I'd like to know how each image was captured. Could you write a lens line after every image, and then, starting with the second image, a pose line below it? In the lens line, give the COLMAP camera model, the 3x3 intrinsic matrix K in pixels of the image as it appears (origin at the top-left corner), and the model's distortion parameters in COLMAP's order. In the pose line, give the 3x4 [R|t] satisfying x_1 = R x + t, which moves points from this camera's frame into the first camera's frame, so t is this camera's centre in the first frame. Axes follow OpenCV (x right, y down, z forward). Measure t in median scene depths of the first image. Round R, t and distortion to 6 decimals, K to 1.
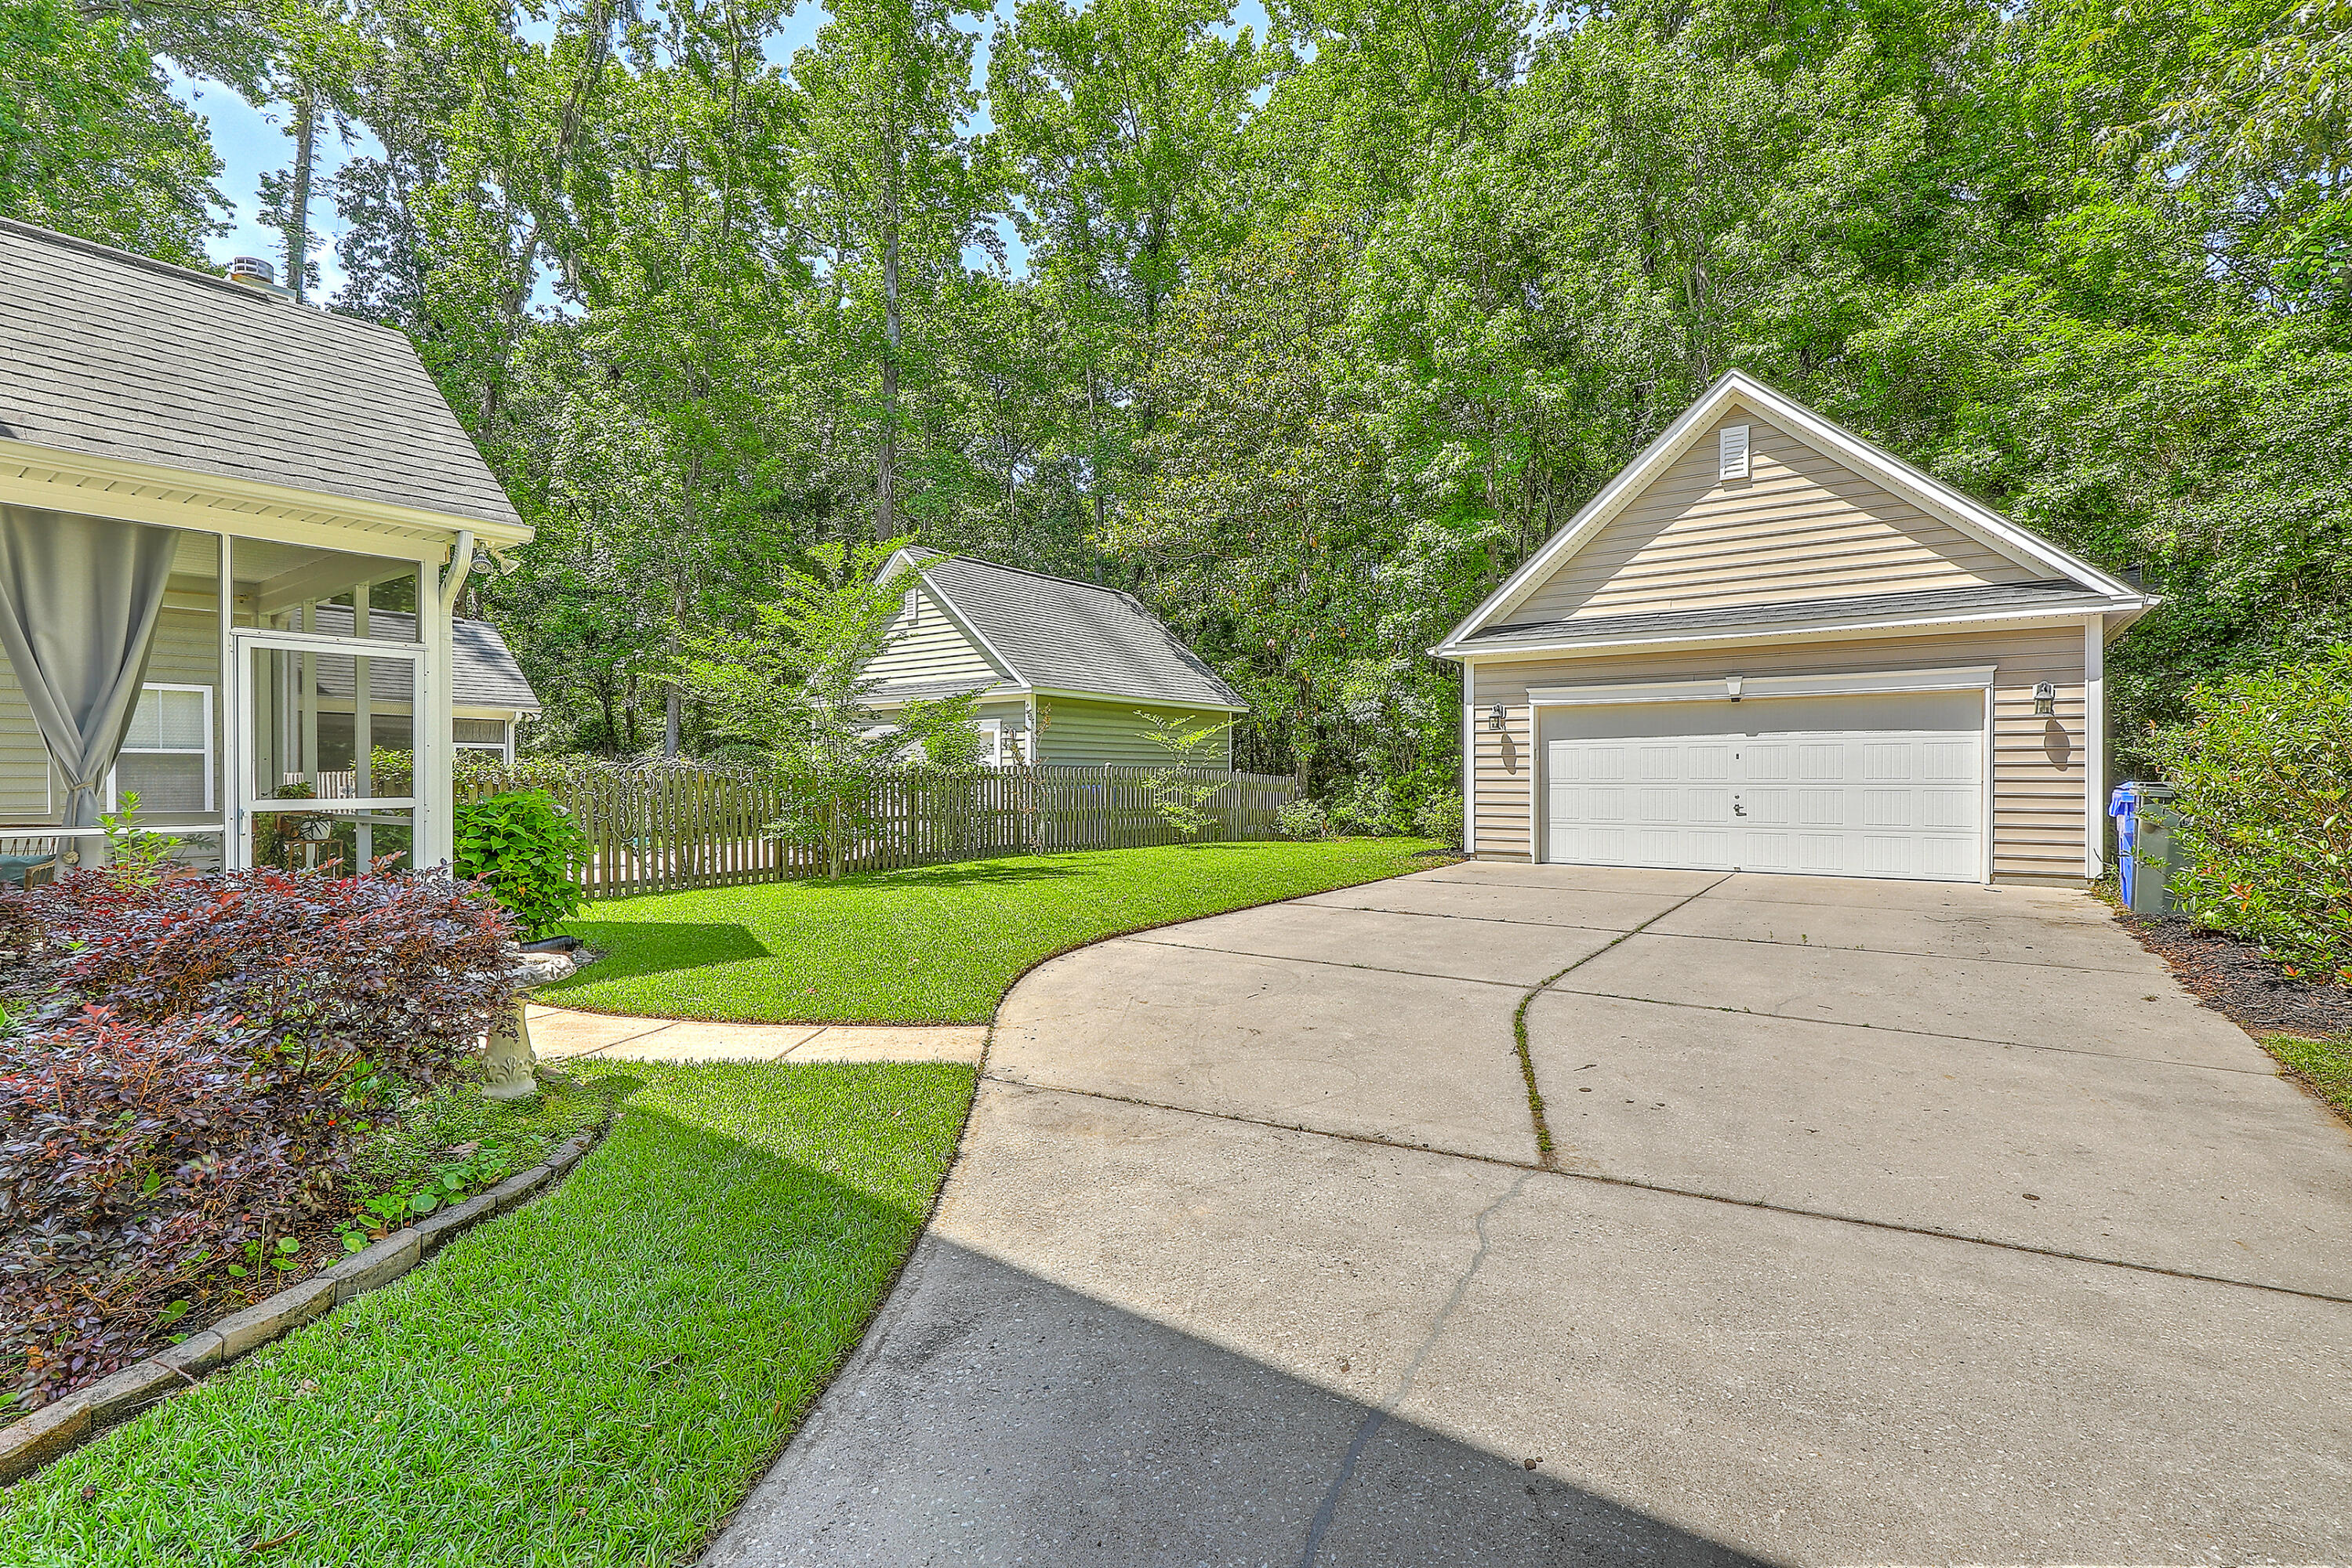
lens RADIAL K [[1067.1, 0, 1176.0], [0, 1067.1, 784.0], [0, 0, 1]] dist [-0.001085, 0.000933]
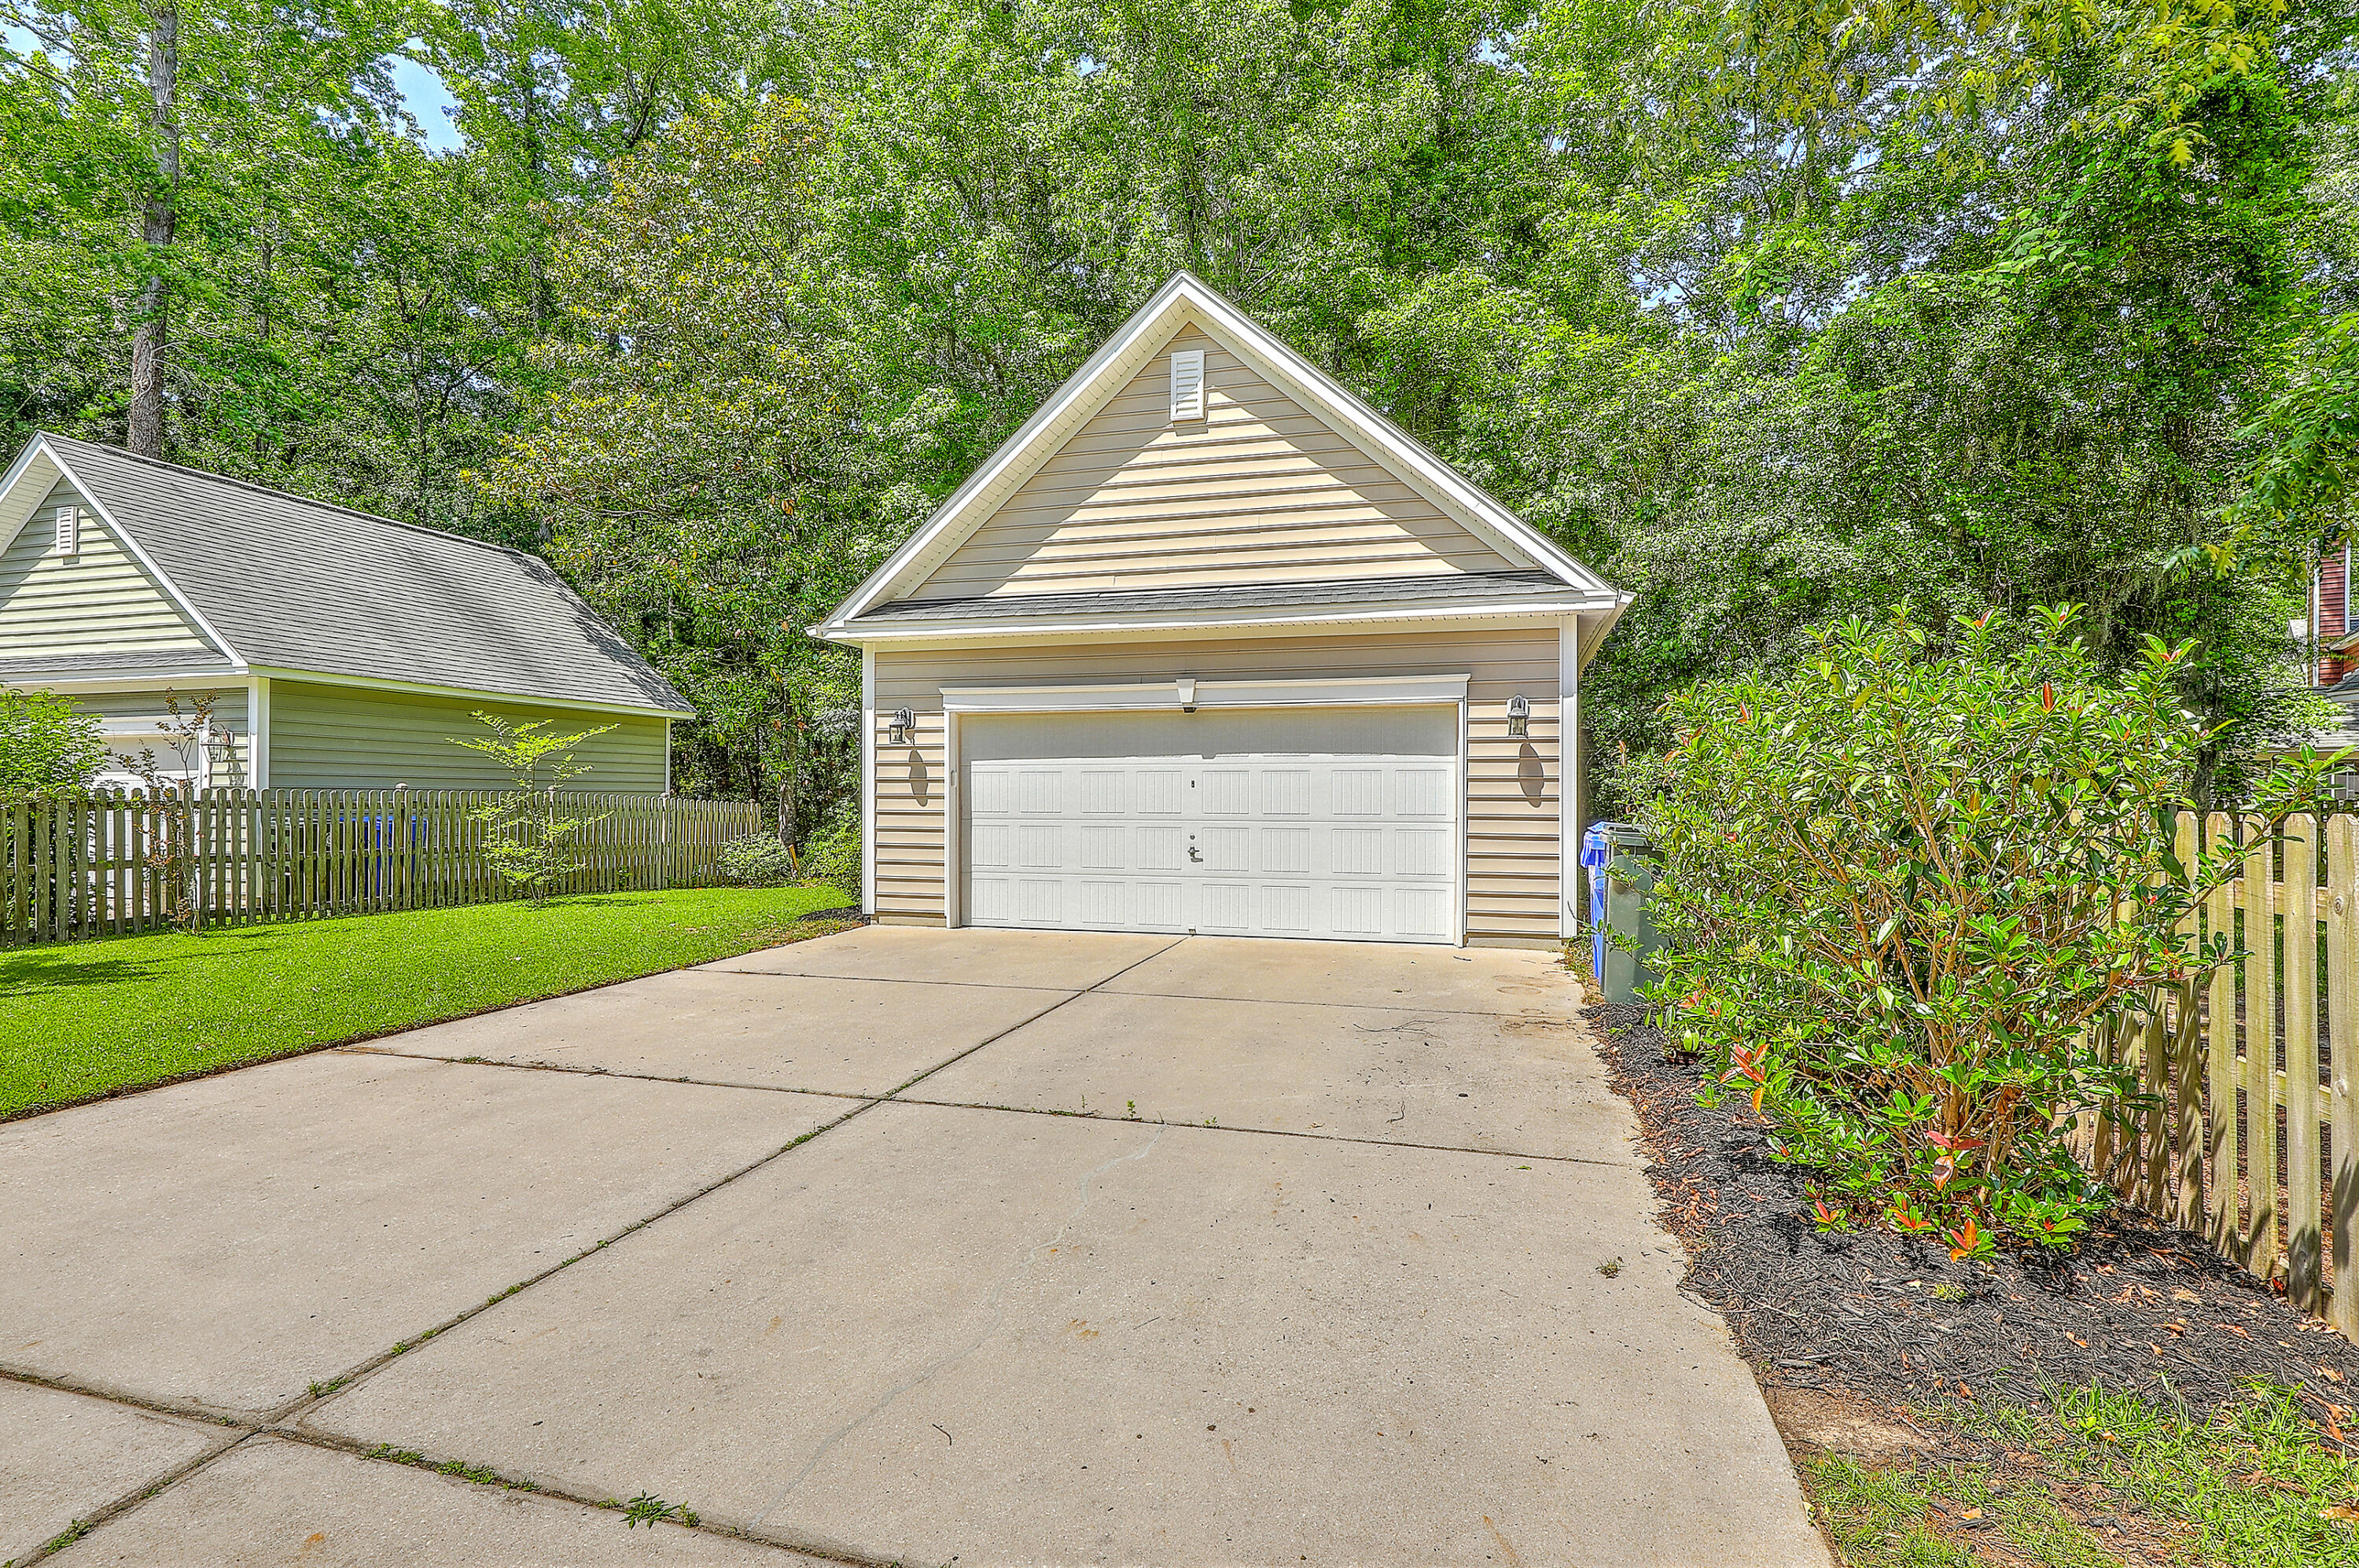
lens RADIAL K [[1068.1, 0, 1193.8], [0, 1068.1, 794.4], [0, 0, 1]] dist [0.000318, 0.000104]
pose [[0.939526, 0.004471, 0.342448, 0.245904], [-0.001812, 0.999966, -0.008084, -0.011287], [-0.342472, 0.006974, 0.939502, 0.260821]]
